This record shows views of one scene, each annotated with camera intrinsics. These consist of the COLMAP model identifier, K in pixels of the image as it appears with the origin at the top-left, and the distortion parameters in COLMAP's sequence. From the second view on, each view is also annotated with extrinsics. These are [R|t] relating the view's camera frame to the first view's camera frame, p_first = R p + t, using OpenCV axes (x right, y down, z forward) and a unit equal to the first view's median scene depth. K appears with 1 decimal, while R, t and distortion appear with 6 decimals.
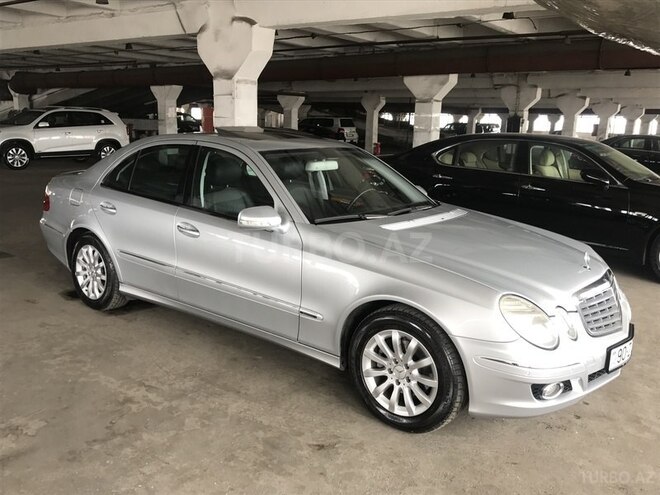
lens RADIAL K [[582.9, 0, 325.6], [0, 582.9, 247.9], [0, 0, 1]] dist [0.000557, 0.020164]
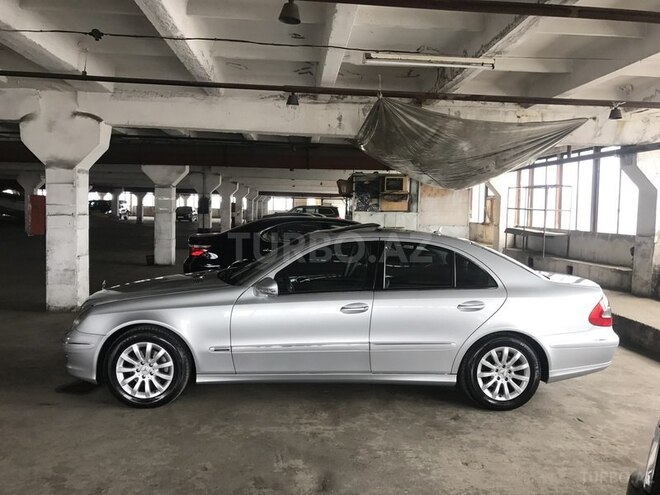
lens RADIAL K [[541.5, 0, 325.8], [0, 541.5, 245.9], [0, 0, 1]] dist [0.007192, 0.002873]
pose [[0.770246, -0.050519, 0.635743, -0.444531], [0.128183, 0.988778, -0.076730, -0.023363], [-0.624732, 0.140592, 0.768078, -0.000687]]
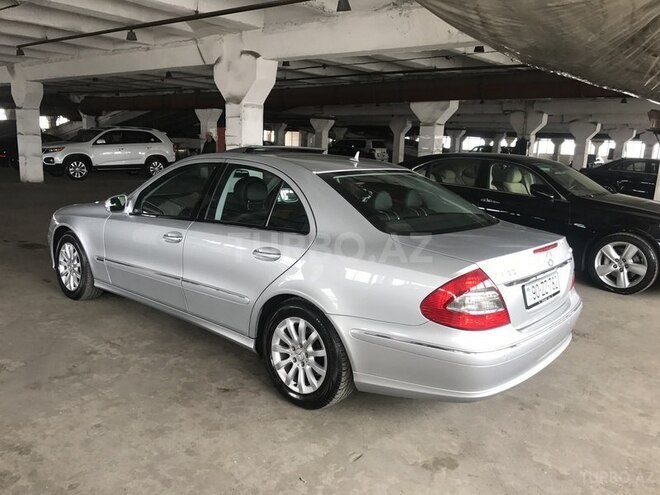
lens RADIAL K [[541.5, 0, 326.1], [0, 541.5, 248.6], [0, 0, 1]] dist [0.007192, 0.002873]
pose [[0.996436, 0.028434, -0.079413, 0.107738], [-0.030130, 0.999341, -0.020233, 0.017893], [0.078785, 0.022553, 0.996636, -0.062475]]
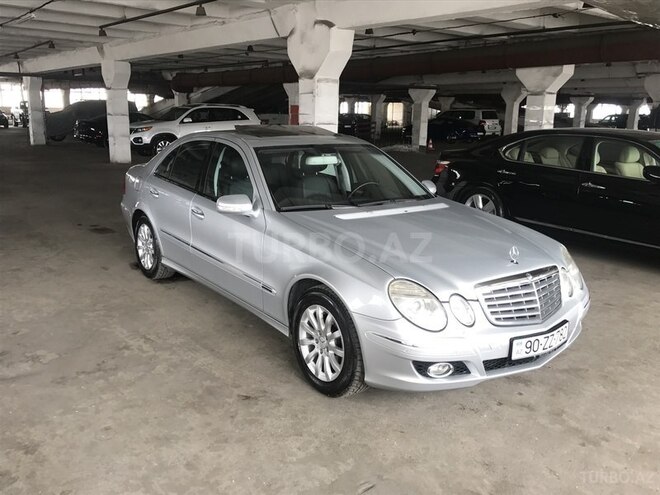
lens RADIAL K [[582.9, 0, 325.3], [0, 582.9, 247.7], [0, 0, 1]] dist [0.000557, 0.020164]
pose [[0.964357, 0.051185, -0.259608, 0.159980], [-0.048104, 0.998676, 0.018213, 0.002440], [0.260196, -0.005076, 0.965542, -0.037201]]
